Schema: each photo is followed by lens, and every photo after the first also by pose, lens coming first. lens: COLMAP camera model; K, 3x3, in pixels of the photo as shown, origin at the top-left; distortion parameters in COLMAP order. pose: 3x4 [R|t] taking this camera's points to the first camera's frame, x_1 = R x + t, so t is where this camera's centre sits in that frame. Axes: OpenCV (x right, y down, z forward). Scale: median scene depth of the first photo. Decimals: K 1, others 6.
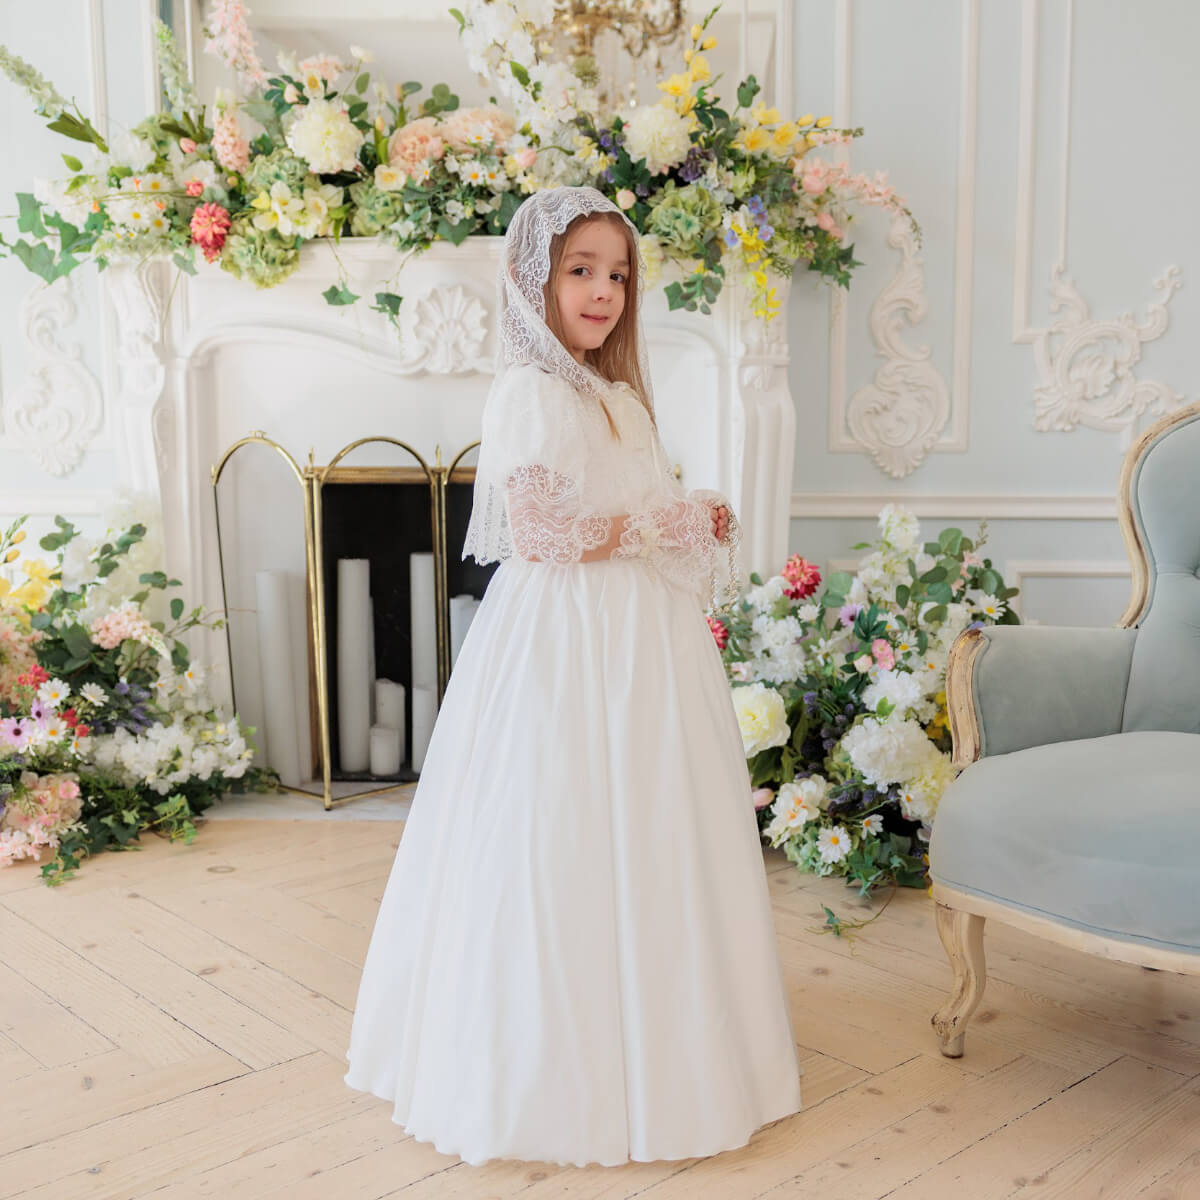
lens RADIAL K [[1443.6, 0, 632.4], [0, 1443.6, 604.9], [0, 0, 1]] dist [-0.004389, 0.016255]
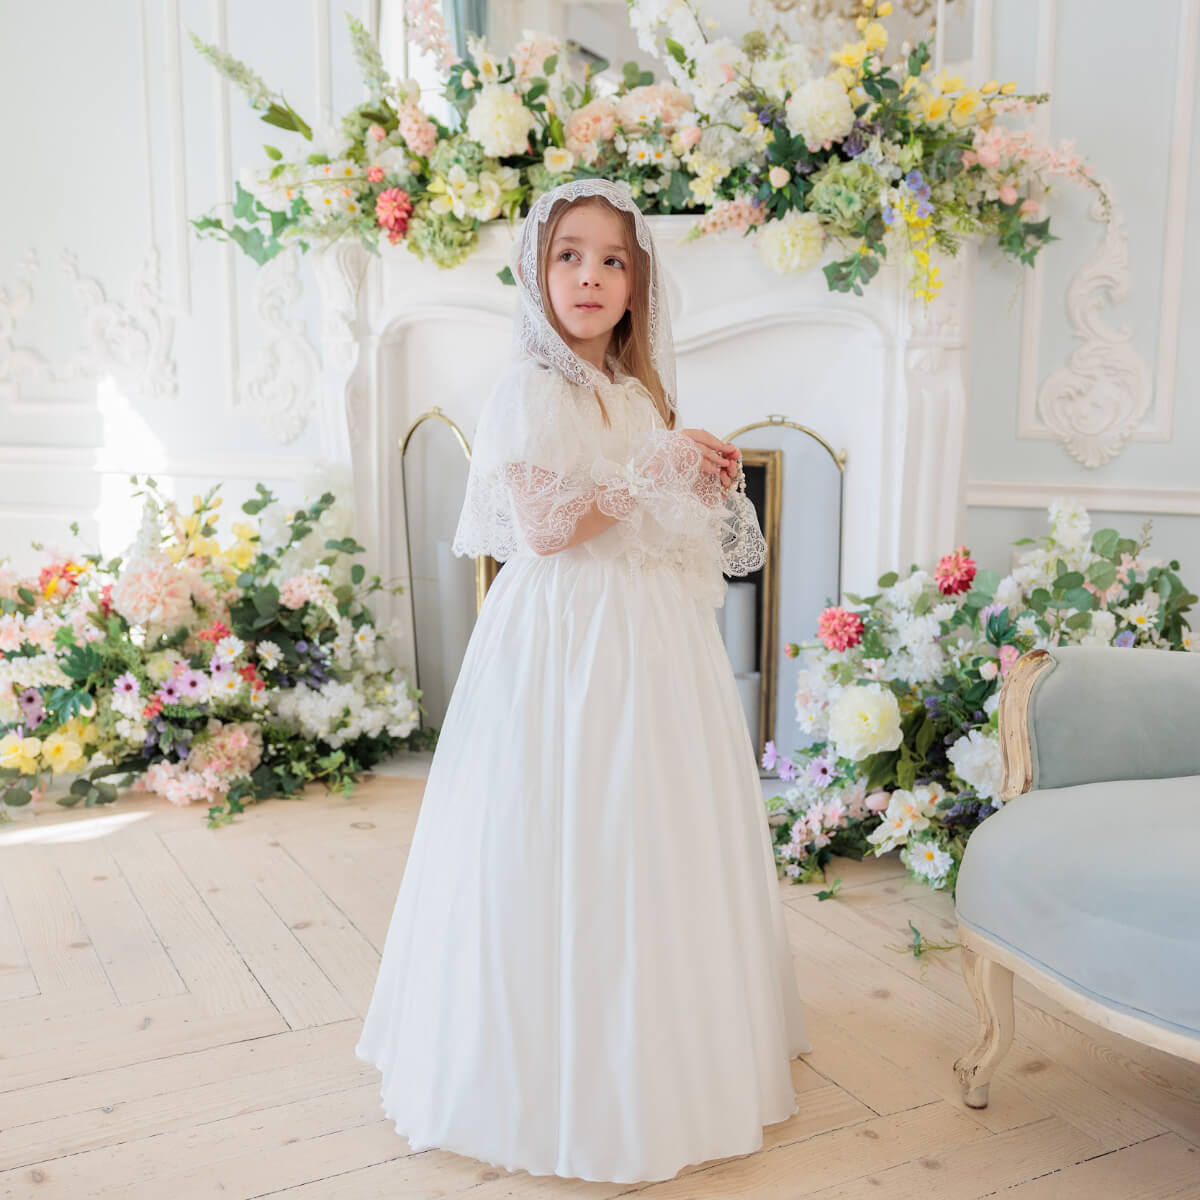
lens RADIAL K [[1415.6, 0, 625.8], [0, 1415.6, 601.1], [0, 0, 1]] dist [-0.006176, 0.010245]
pose [[0.970285, 0.050045, -0.236732, 0.126230], [-0.043496, 0.998515, 0.032812, -0.020977], [0.238023, -0.021540, 0.971021, 0.040388]]
